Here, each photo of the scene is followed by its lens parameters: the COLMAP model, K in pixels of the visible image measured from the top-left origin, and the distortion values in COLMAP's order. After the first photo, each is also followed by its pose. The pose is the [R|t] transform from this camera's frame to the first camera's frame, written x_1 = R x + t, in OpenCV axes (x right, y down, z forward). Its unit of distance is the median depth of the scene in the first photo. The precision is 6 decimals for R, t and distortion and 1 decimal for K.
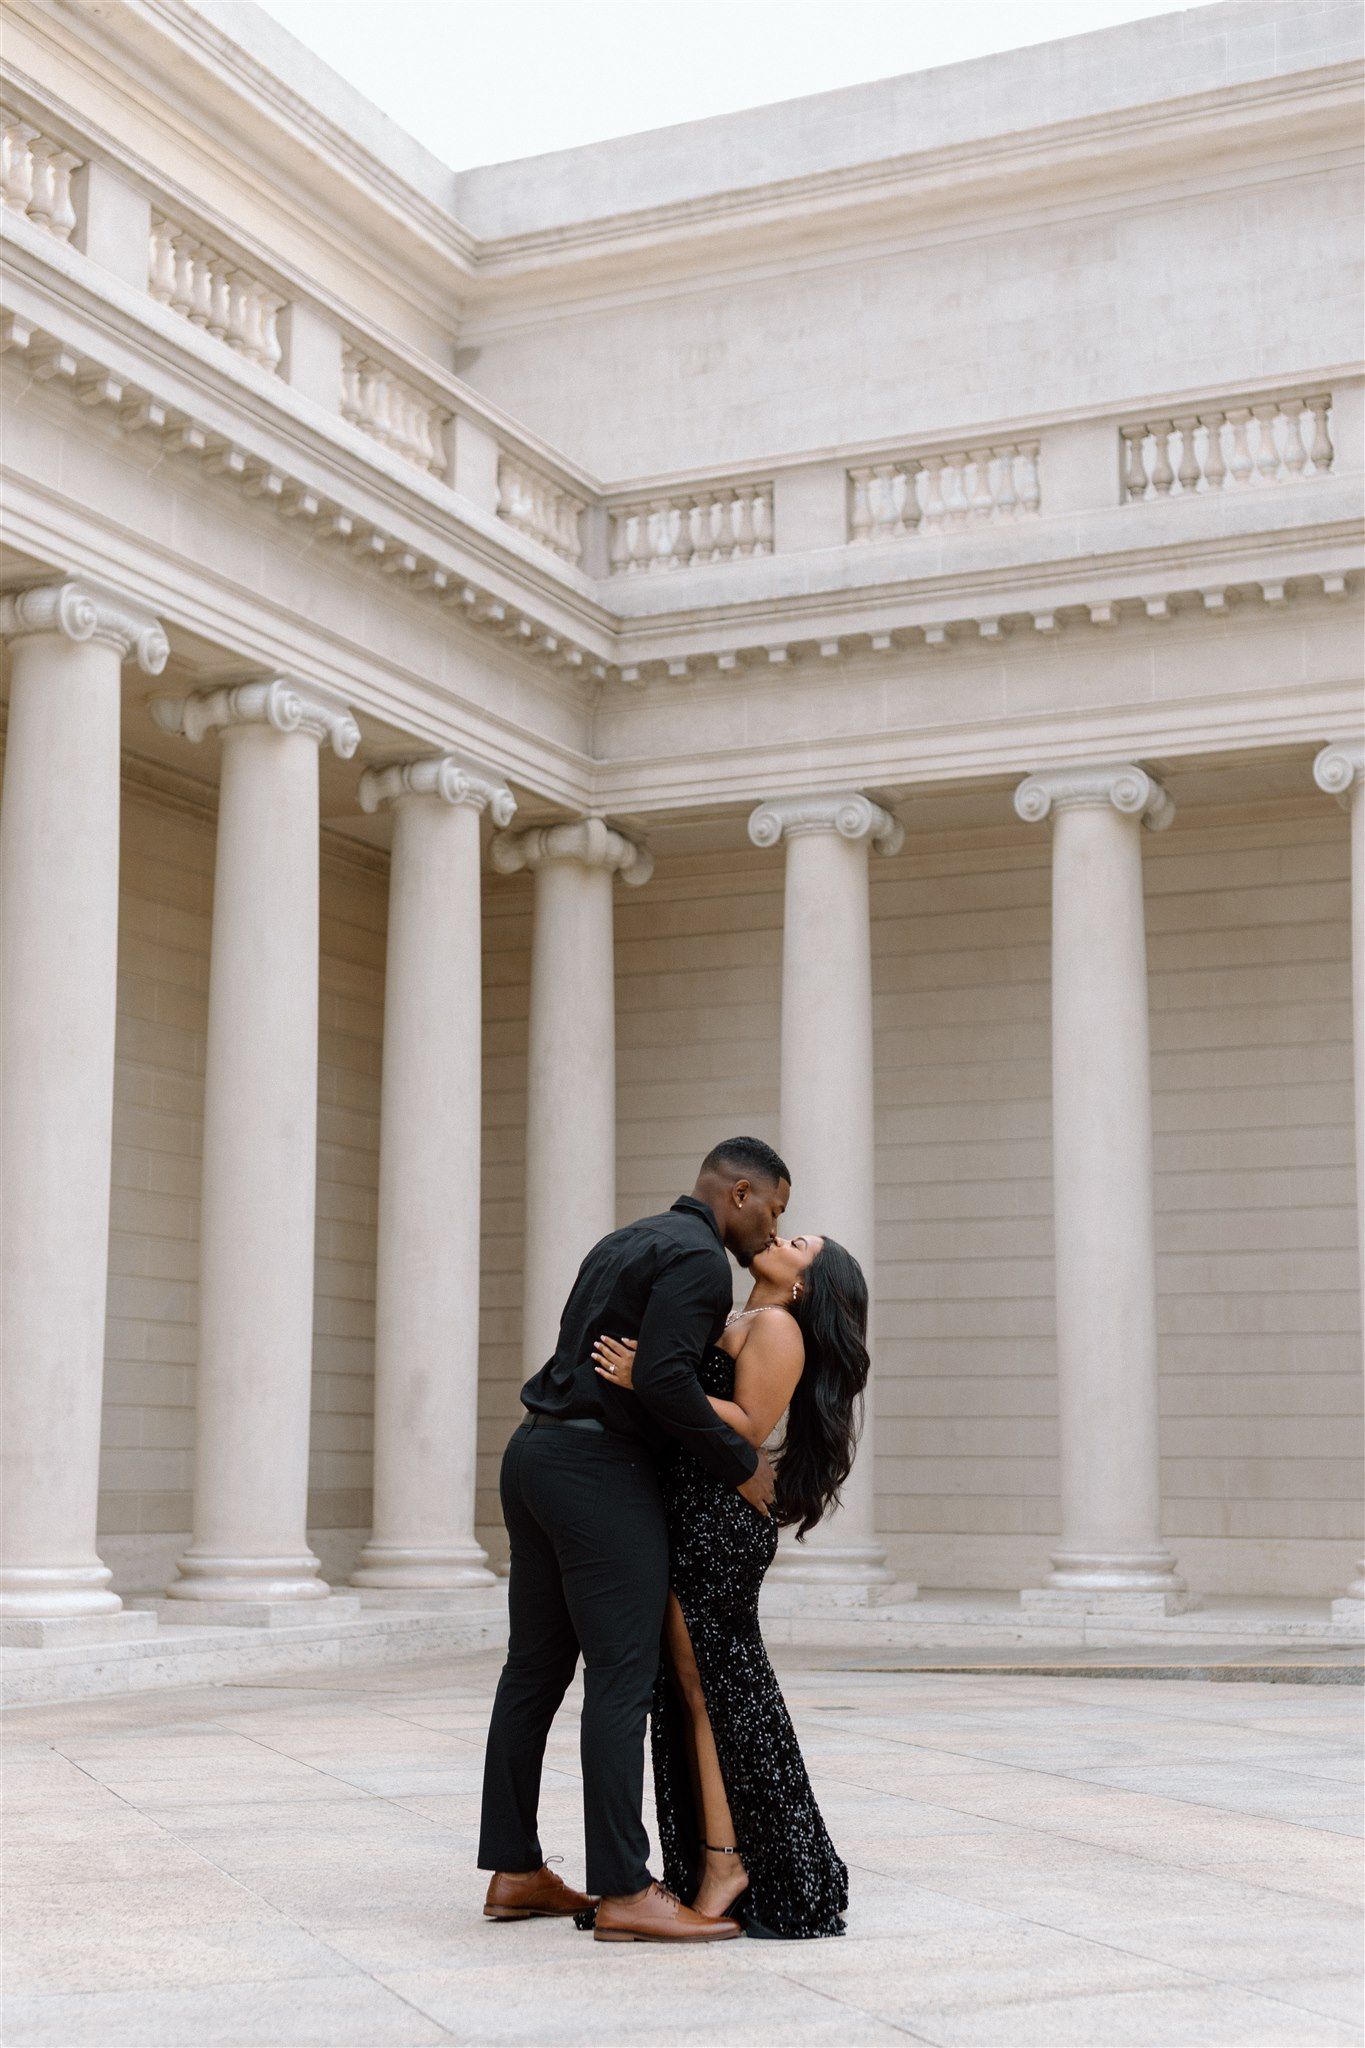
lens RADIAL K [[2789.2, 0, 744.9], [0, 2789.2, 1081.0], [0, 0, 1]] dist [0.011454, 0.000000]
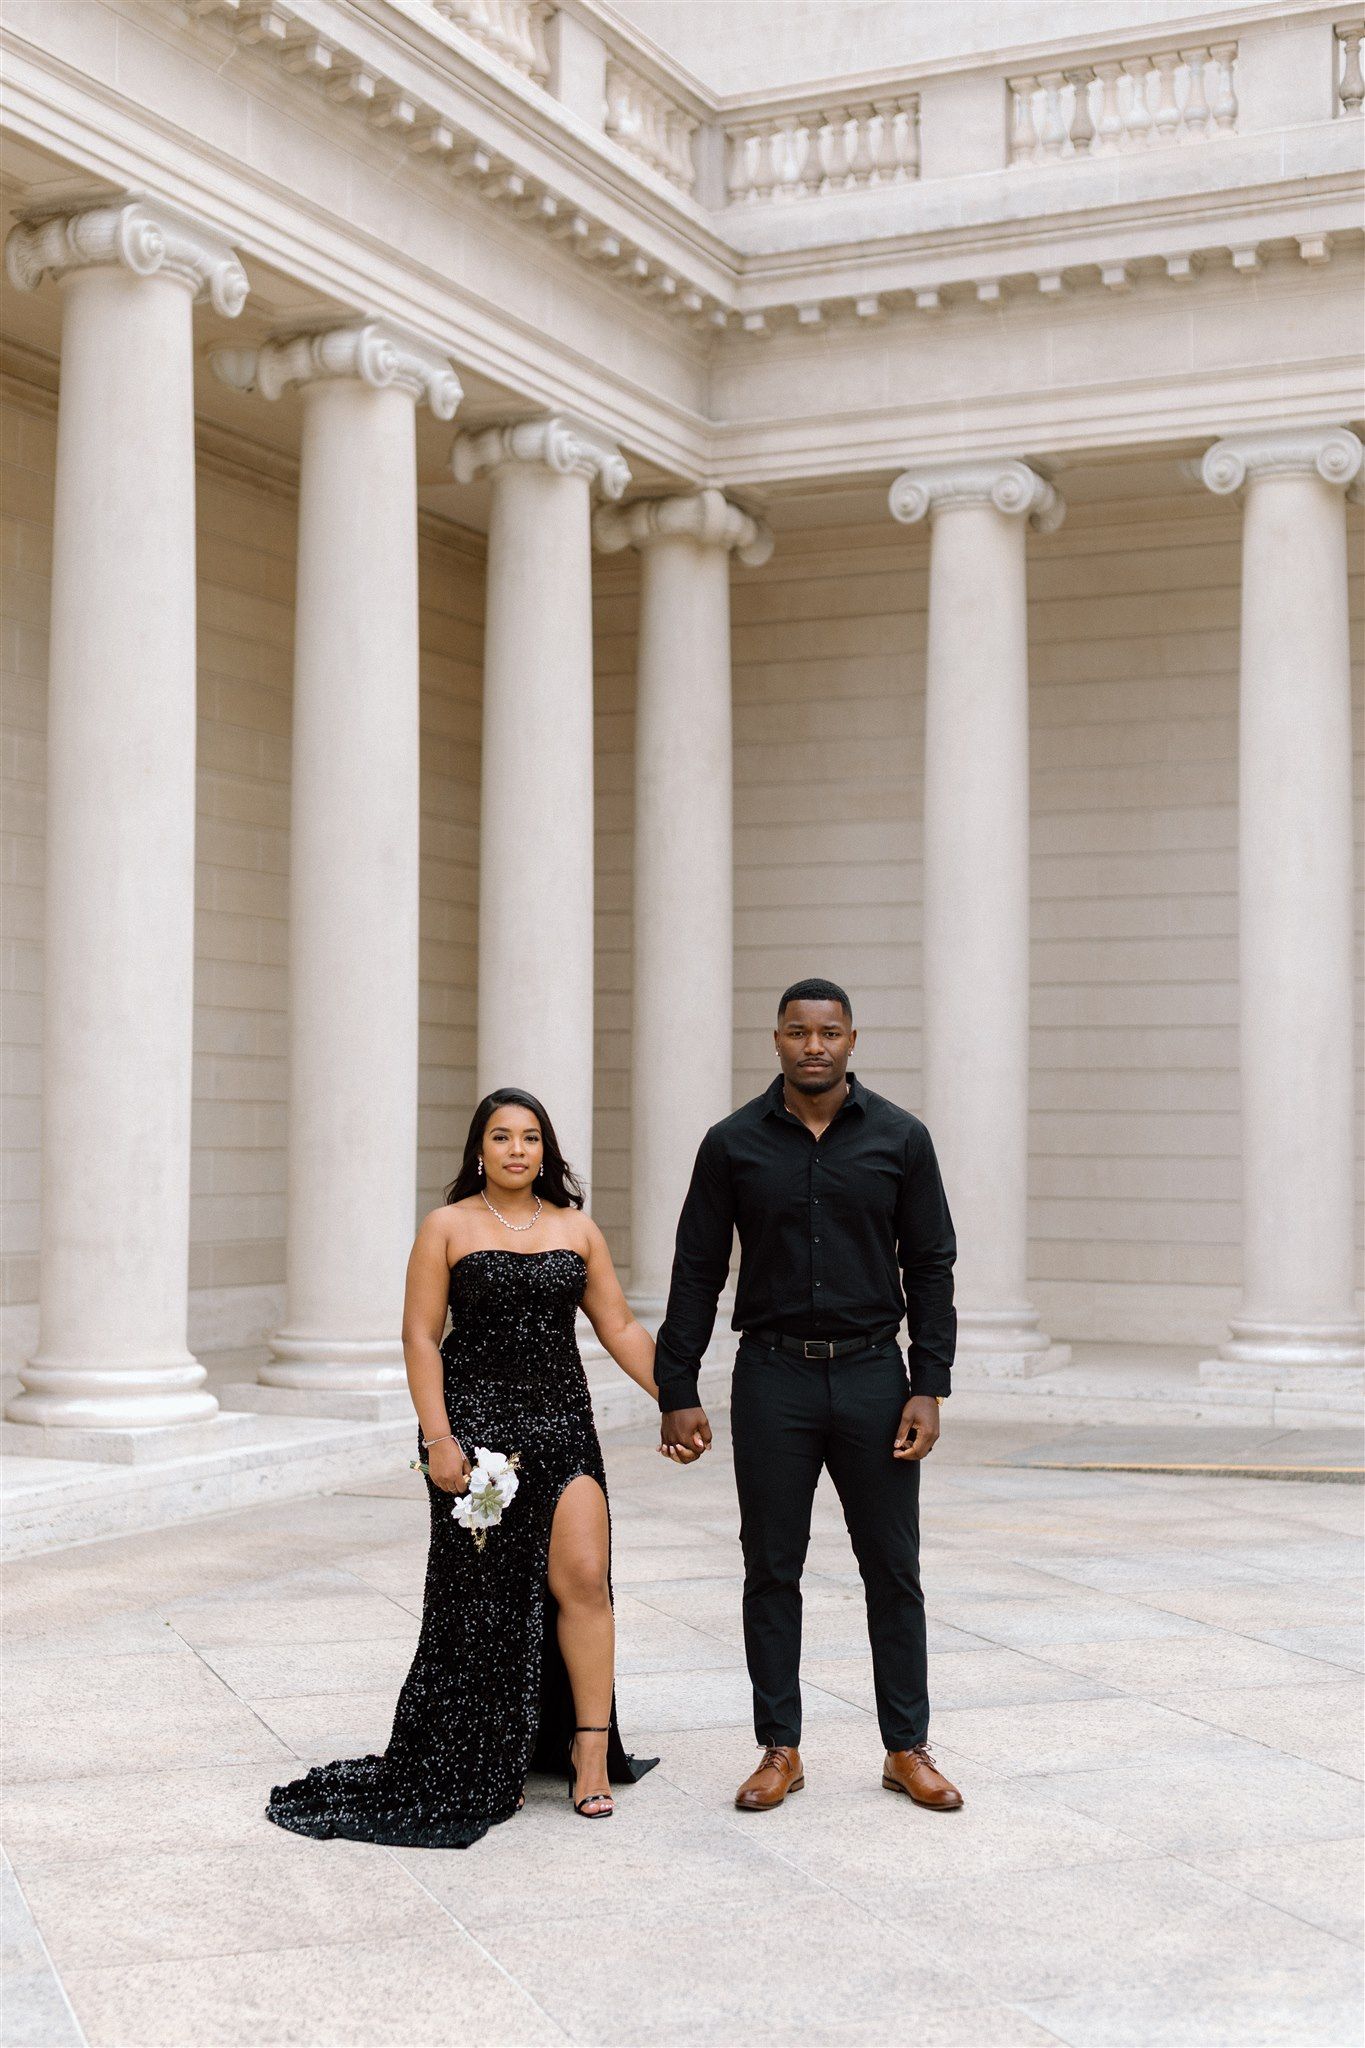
lens RADIAL K [[2789.2, 0, 742.3], [0, 2789.2, 1070.6], [0, 0, 1]] dist [0.011454, 0.000000]
pose [[0.999989, 0.000885, -0.004517, -0.039285], [-0.000370, 0.993628, 0.112711, -0.011099], [0.004588, -0.112708, 0.993618, 0.102227]]
